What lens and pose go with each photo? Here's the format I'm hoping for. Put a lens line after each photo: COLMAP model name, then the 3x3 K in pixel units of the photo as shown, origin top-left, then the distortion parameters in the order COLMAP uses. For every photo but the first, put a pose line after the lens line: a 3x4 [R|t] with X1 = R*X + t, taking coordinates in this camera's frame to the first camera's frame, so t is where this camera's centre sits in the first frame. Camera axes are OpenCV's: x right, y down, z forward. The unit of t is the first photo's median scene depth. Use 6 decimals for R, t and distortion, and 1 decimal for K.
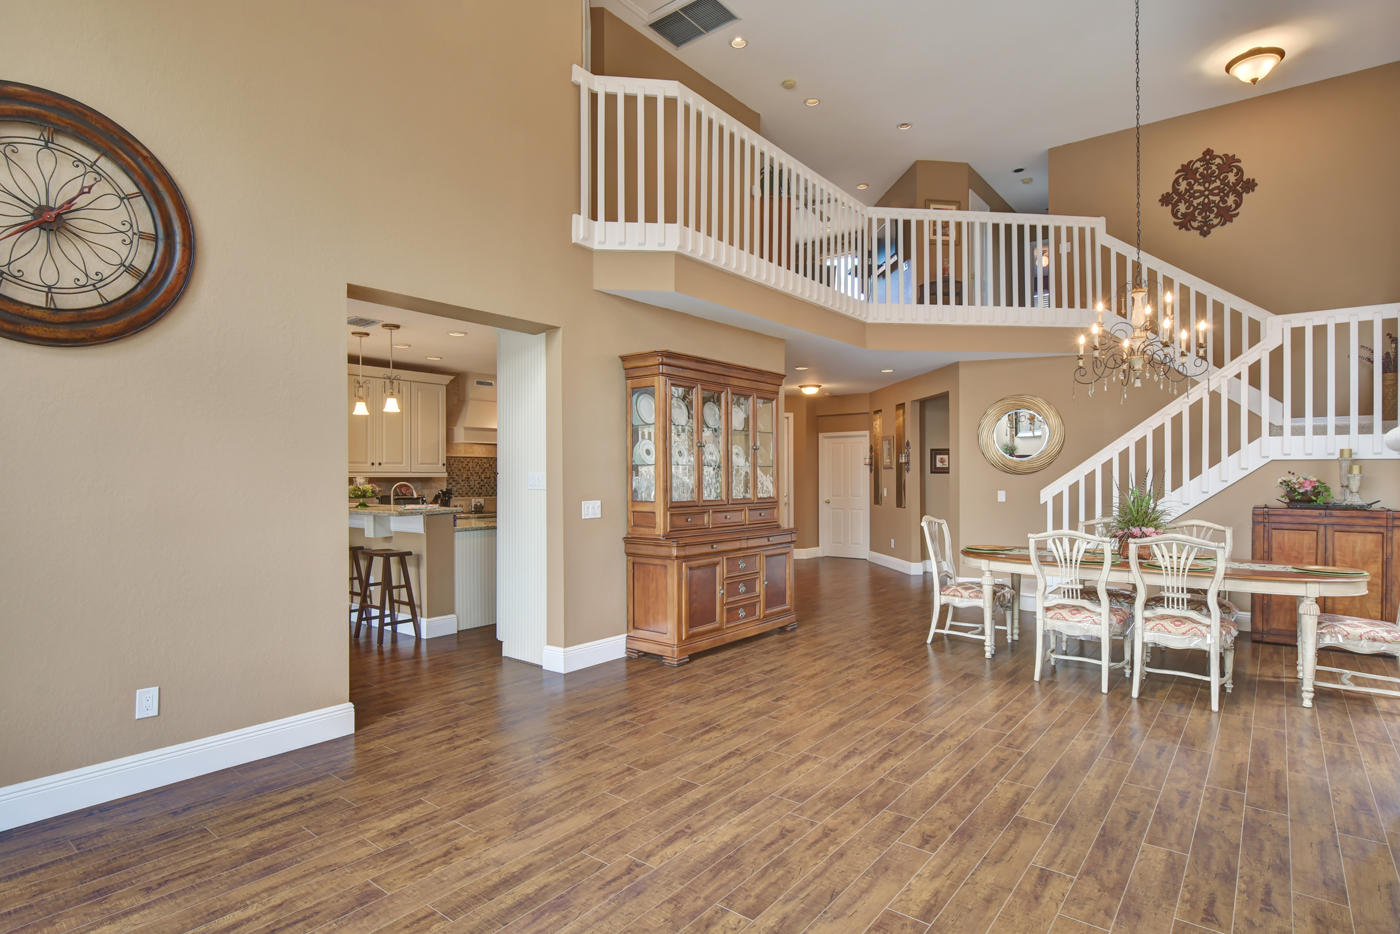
lens RADIAL K [[727.5, 0, 702.0], [0, 727.5, 479.1], [0, 0, 1]] dist [-0.005924, -0.001457]
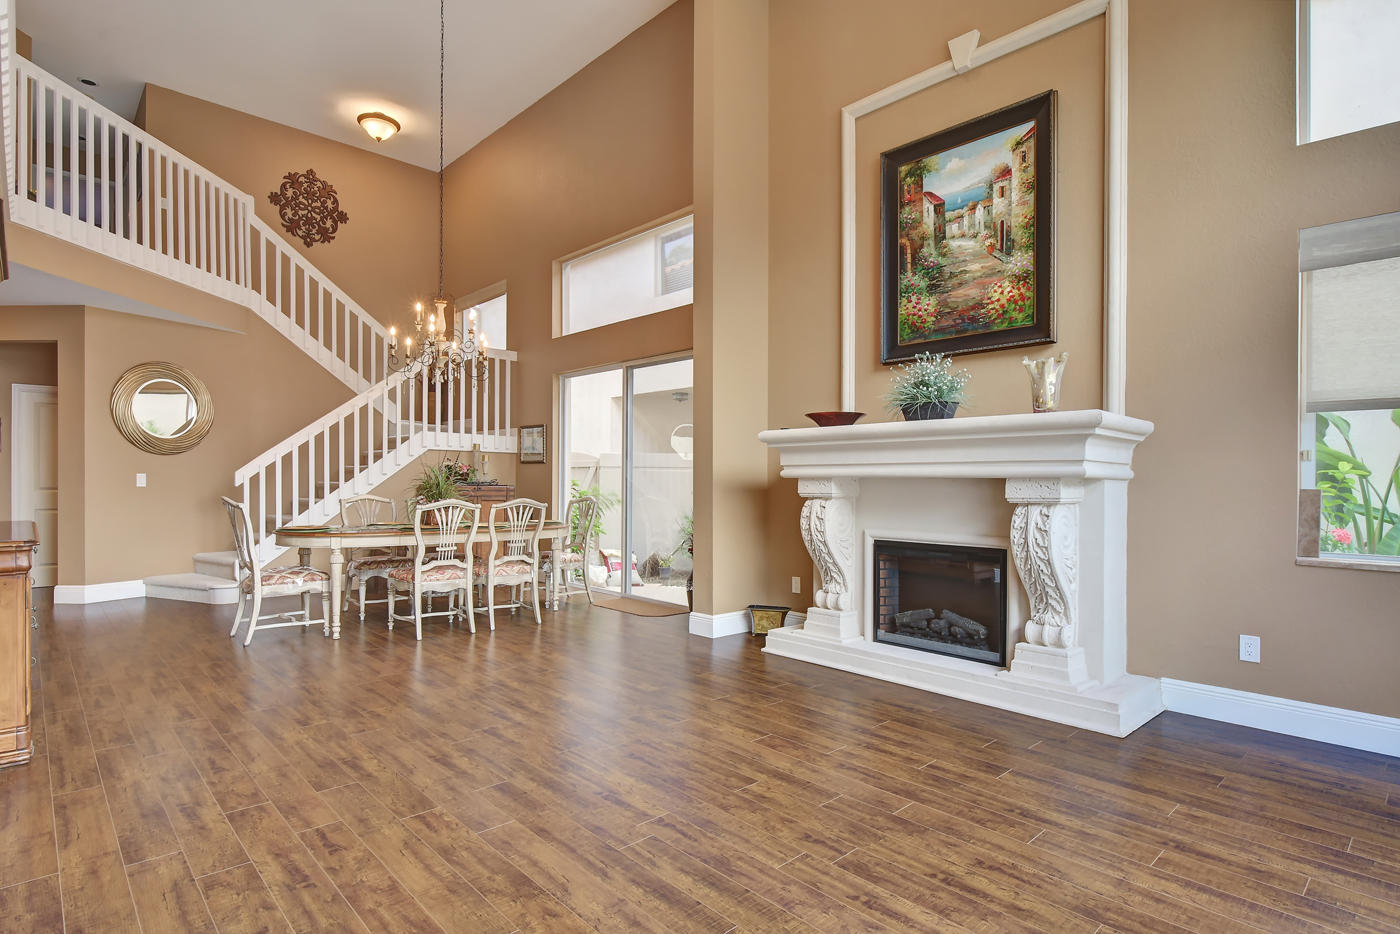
lens RADIAL K [[727.5, 0, 702.0], [0, 727.5, 479.1], [0, 0, 1]] dist [-0.005924, -0.001457]
pose [[0.136991, 0.002631, 0.990569, -0.662250], [-0.004338, 0.999988, -0.002056, 0.042786], [-0.990563, -0.004016, 0.137001, 0.505709]]
